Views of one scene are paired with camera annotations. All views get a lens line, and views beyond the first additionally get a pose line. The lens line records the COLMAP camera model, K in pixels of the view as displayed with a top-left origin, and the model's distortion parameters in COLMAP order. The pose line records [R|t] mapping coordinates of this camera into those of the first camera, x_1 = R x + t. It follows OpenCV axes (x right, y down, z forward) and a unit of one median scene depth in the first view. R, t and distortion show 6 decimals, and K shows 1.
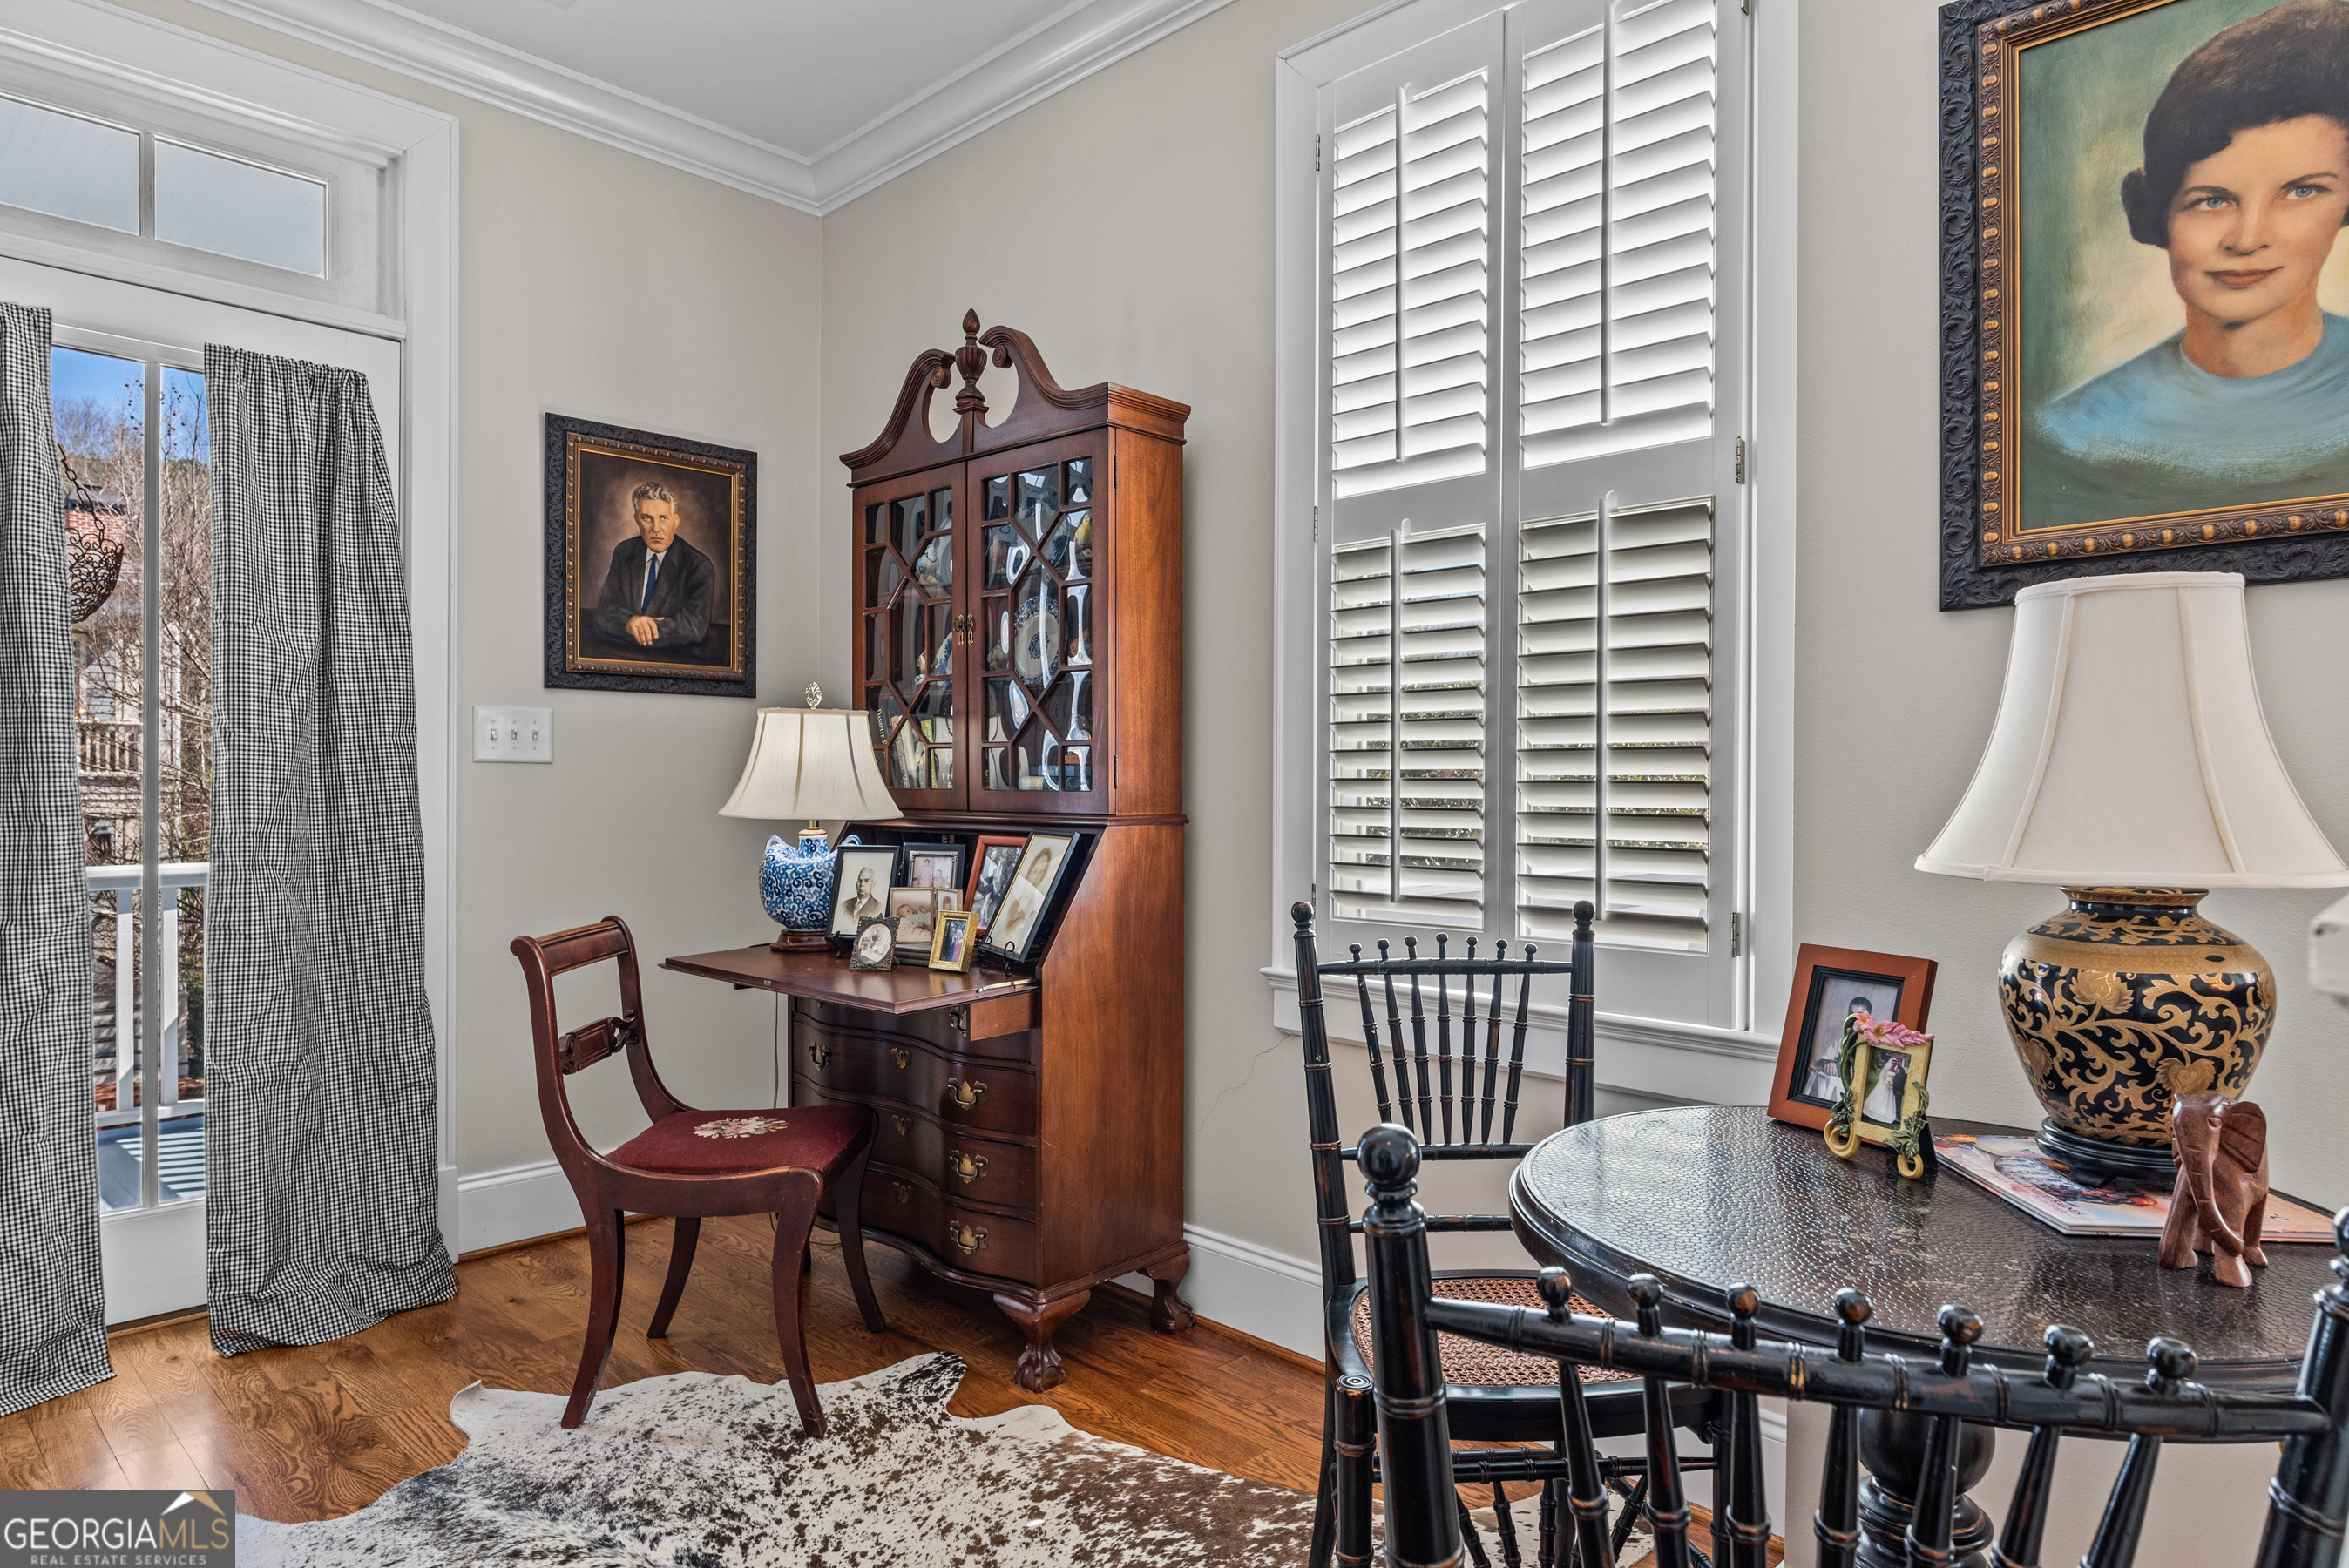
lens RADIAL K [[1348.0, 0, 1162.6], [0, 1348.0, 797.4], [0, 0, 1]] dist [-0.007043, 0.001865]
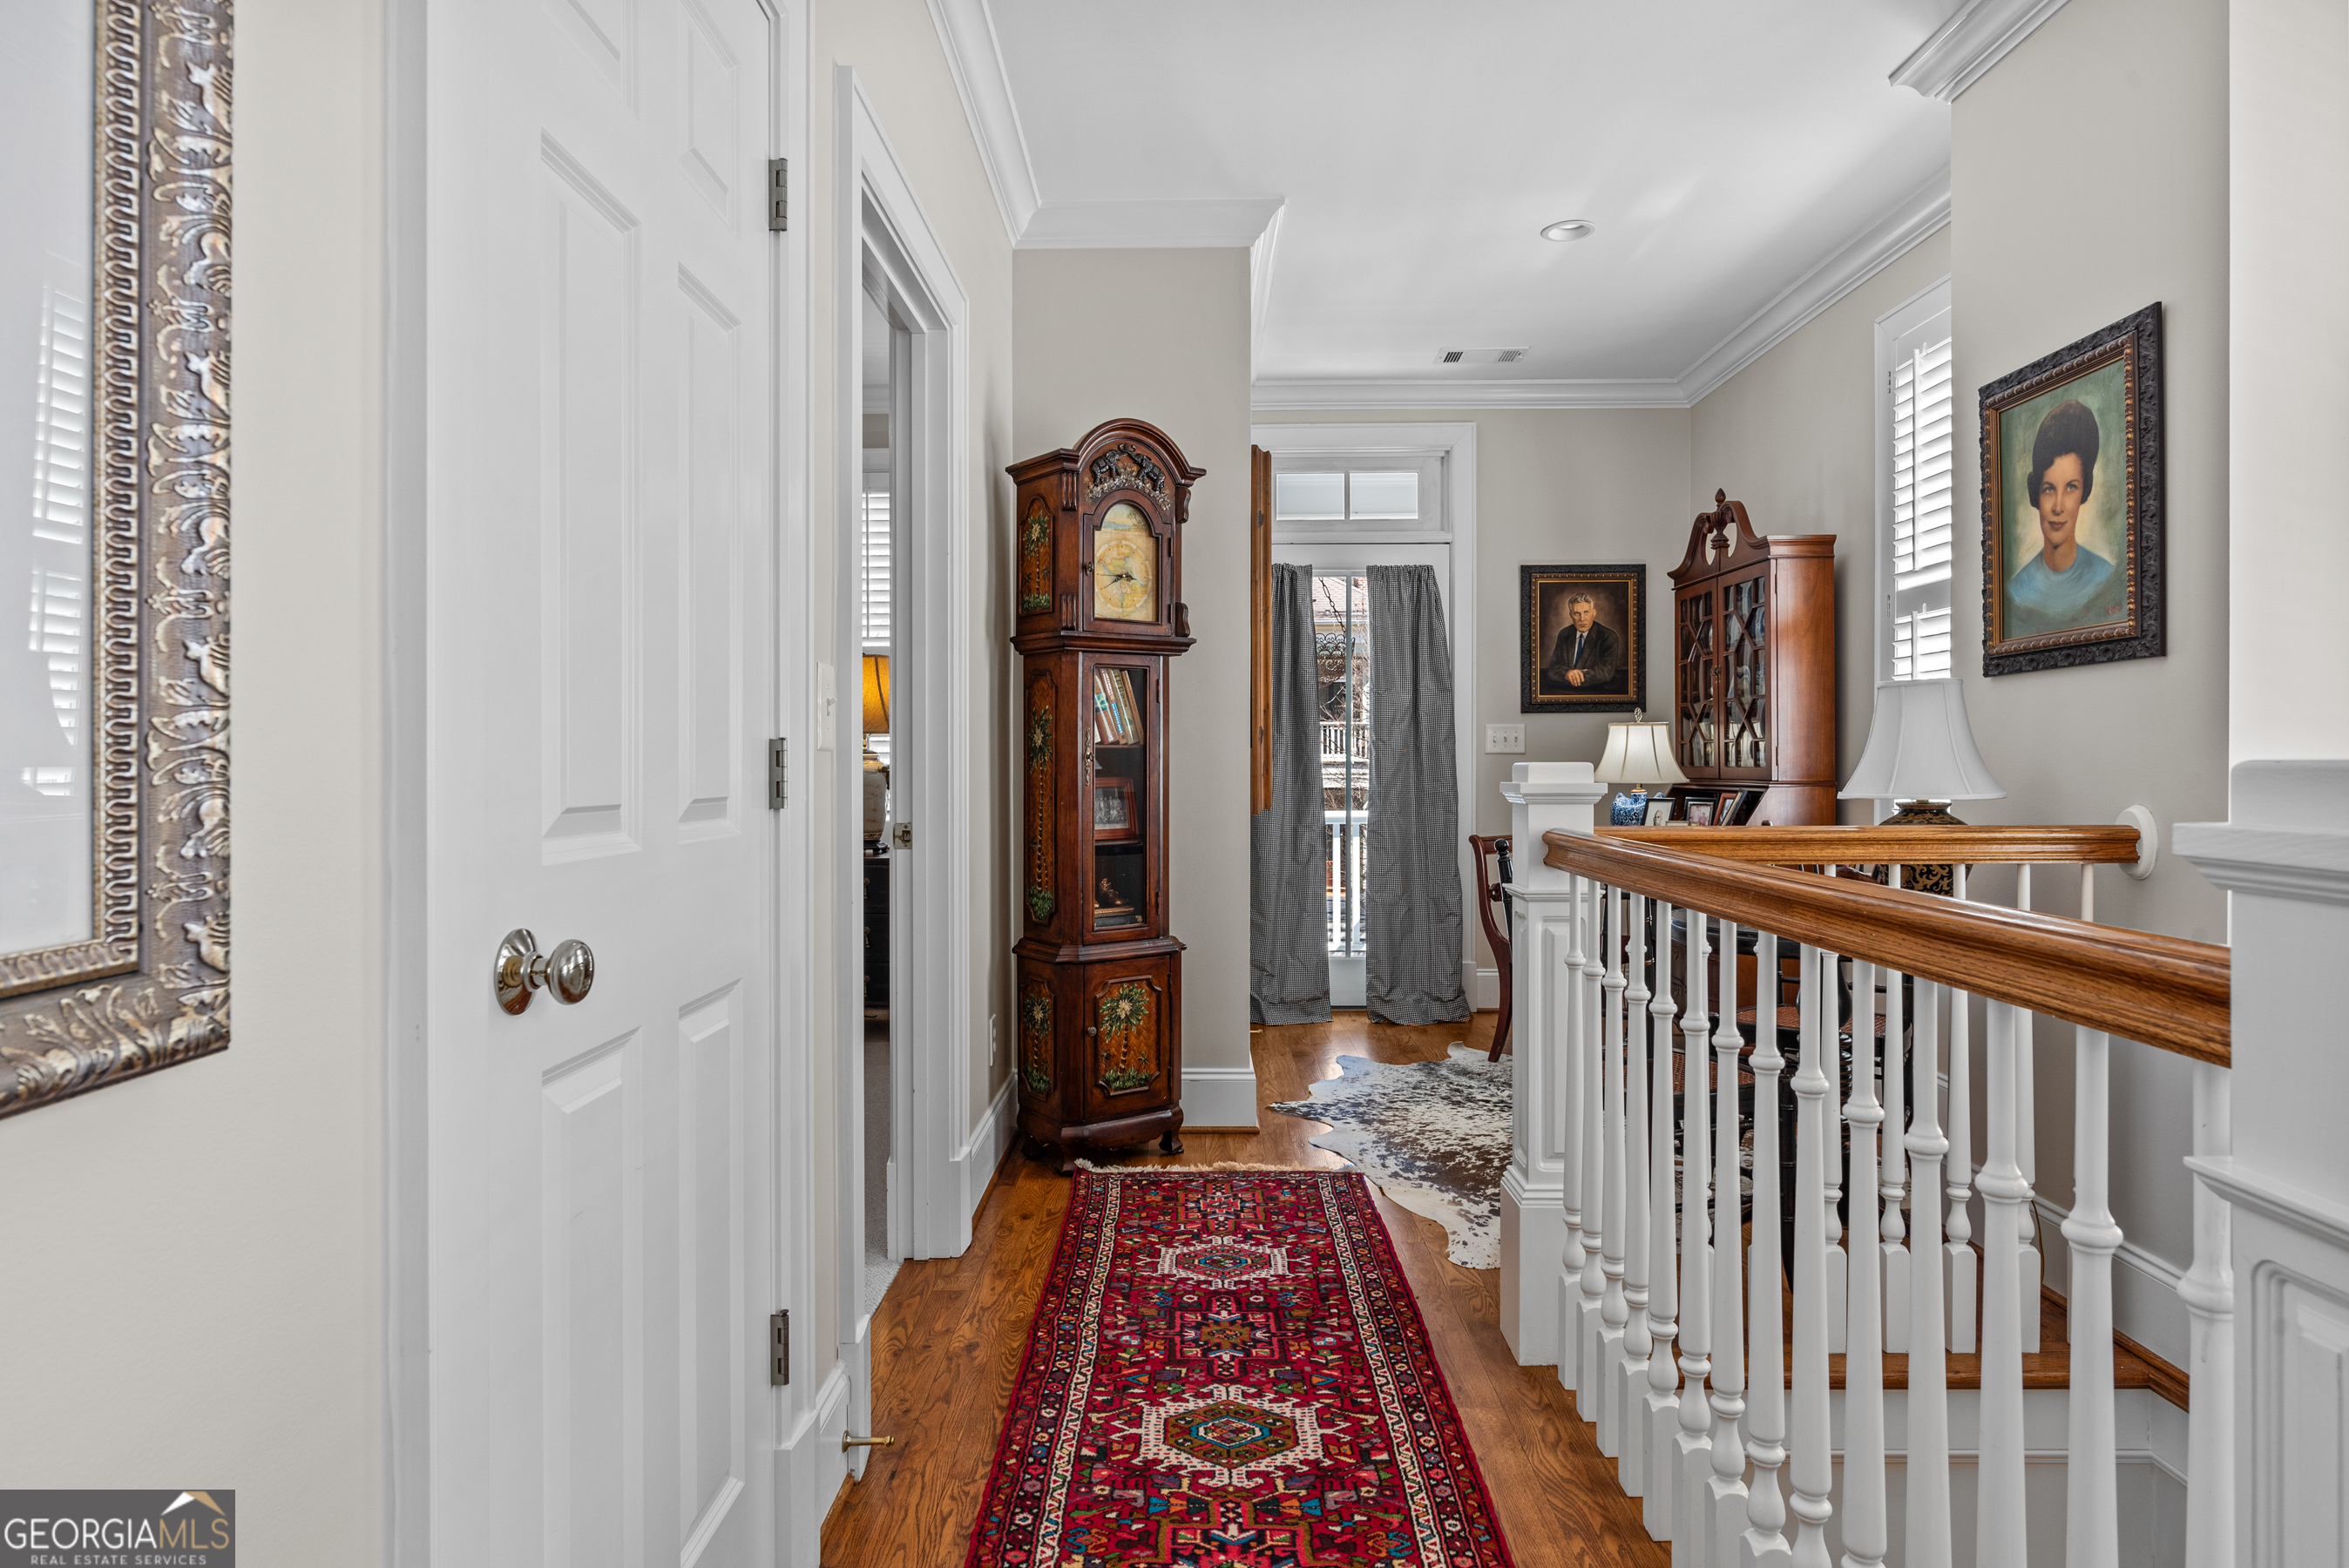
lens RADIAL K [[1348.0, 0, 1172.5], [0, 1348.0, 763.4], [0, 0, 1]] dist [-0.007043, 0.001865]
pose [[0.681886, -0.007336, -0.731422, 0.646941], [-0.002108, 0.999926, -0.011994, 0.012530], [0.731455, 0.009720, 0.681820, -0.697810]]
